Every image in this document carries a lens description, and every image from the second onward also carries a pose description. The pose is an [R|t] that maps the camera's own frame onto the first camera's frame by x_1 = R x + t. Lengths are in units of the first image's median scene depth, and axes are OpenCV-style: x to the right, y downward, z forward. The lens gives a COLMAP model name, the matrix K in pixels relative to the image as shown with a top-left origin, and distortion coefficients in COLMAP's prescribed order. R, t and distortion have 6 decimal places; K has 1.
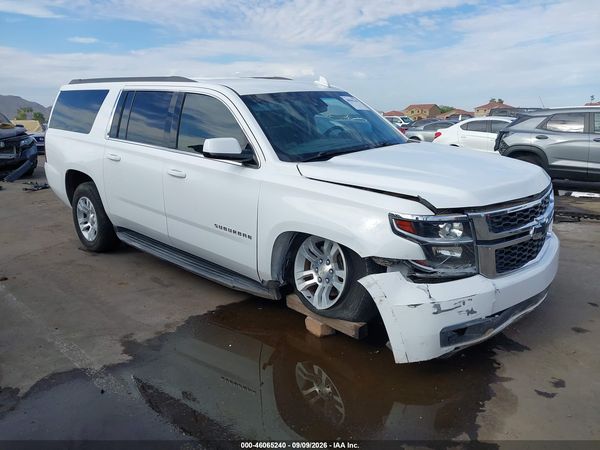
lens RADIAL K [[514.6, 0, 298.9], [0, 514.6, 207.4], [0, 0, 1]] dist [0.027871, -0.006481]
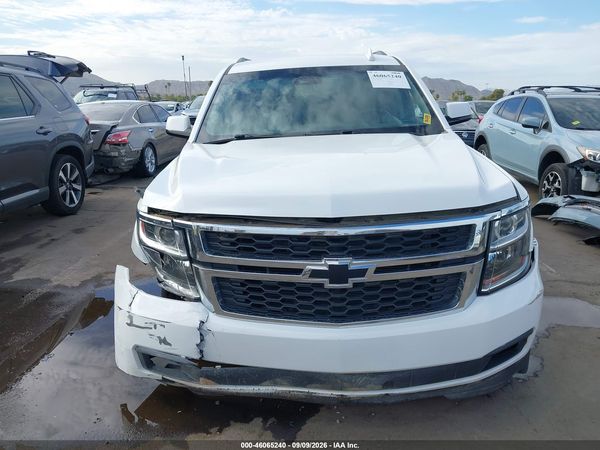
lens RADIAL K [[514.0, 0, 301.0], [0, 514.0, 211.2], [0, 0, 1]] dist [0.010994, -0.008461]
pose [[0.627863, 0.173238, -0.758799, 0.789587], [-0.143341, 0.983976, 0.106041, -0.083275], [0.765011, 0.042188, 0.642634, 0.492906]]
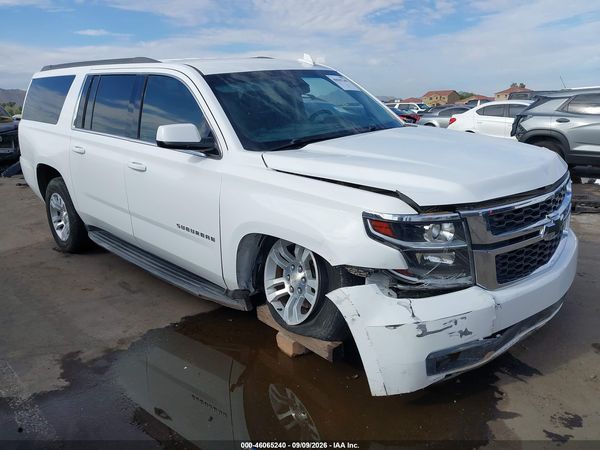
lens RADIAL K [[514.0, 0, 301.0], [0, 514.0, 211.2], [0, 0, 1]] dist [0.010994, -0.008461]
pose [[0.999265, -0.012345, -0.036303, 0.082877], [0.013298, 0.999570, 0.026145, -0.009691], [0.035964, -0.026609, 0.998999, 0.145977]]
